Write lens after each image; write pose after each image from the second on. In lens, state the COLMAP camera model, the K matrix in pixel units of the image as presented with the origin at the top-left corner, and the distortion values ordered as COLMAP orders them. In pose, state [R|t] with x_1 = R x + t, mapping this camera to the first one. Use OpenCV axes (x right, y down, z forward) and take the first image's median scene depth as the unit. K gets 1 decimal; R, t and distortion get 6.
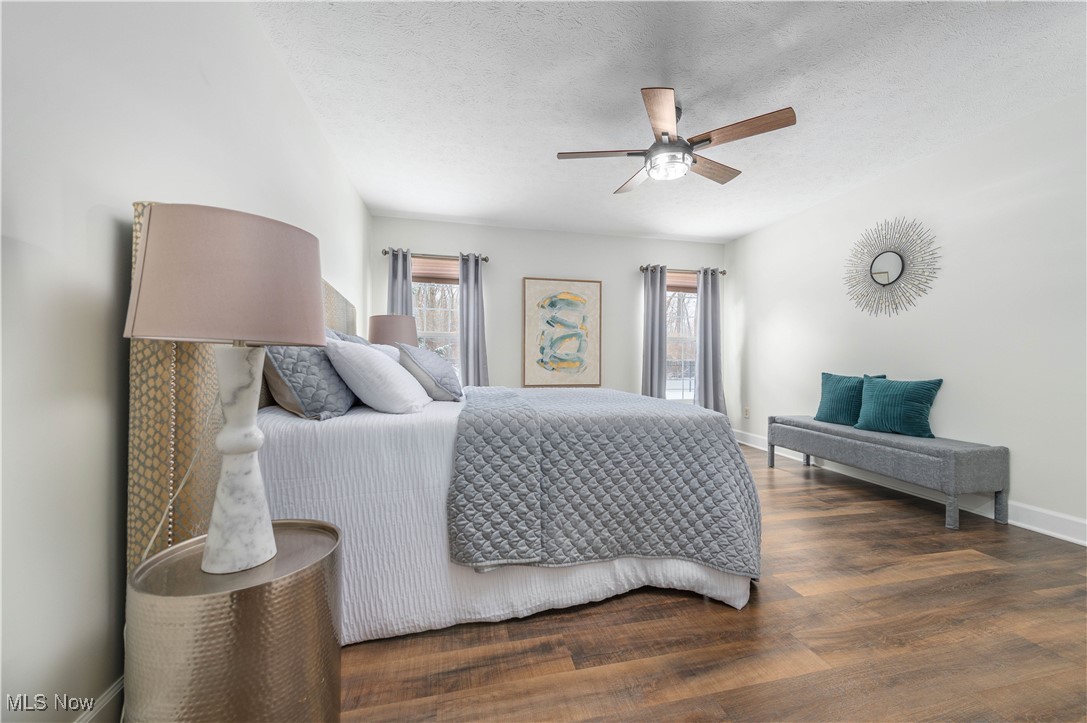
lens RADIAL K [[432.9, 0, 552.3], [0, 432.9, 357.2], [0, 0, 1]] dist [0.014111, -0.004263]
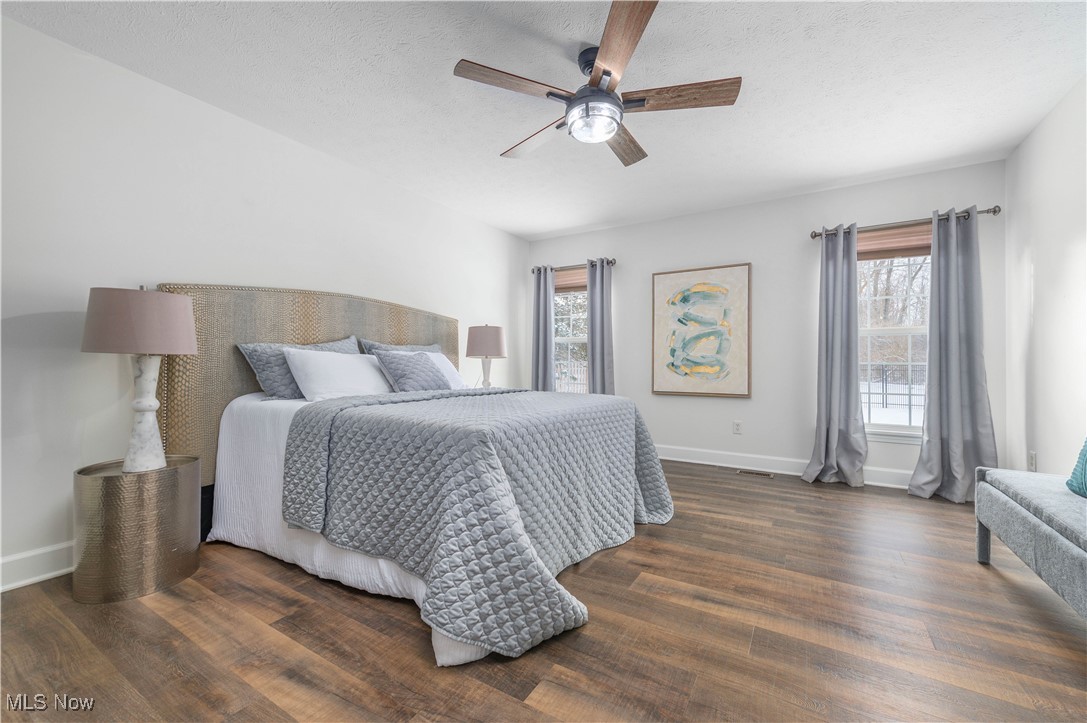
lens RADIAL K [[432.9, 0, 574.7], [0, 432.9, 360.1], [0, 0, 1]] dist [0.014111, -0.004263]
pose [[0.711509, -0.005946, -0.702652, 0.456002], [0.003505, 0.999982, -0.004913, 0.003202], [0.702668, 0.001033, 0.711517, 0.228584]]
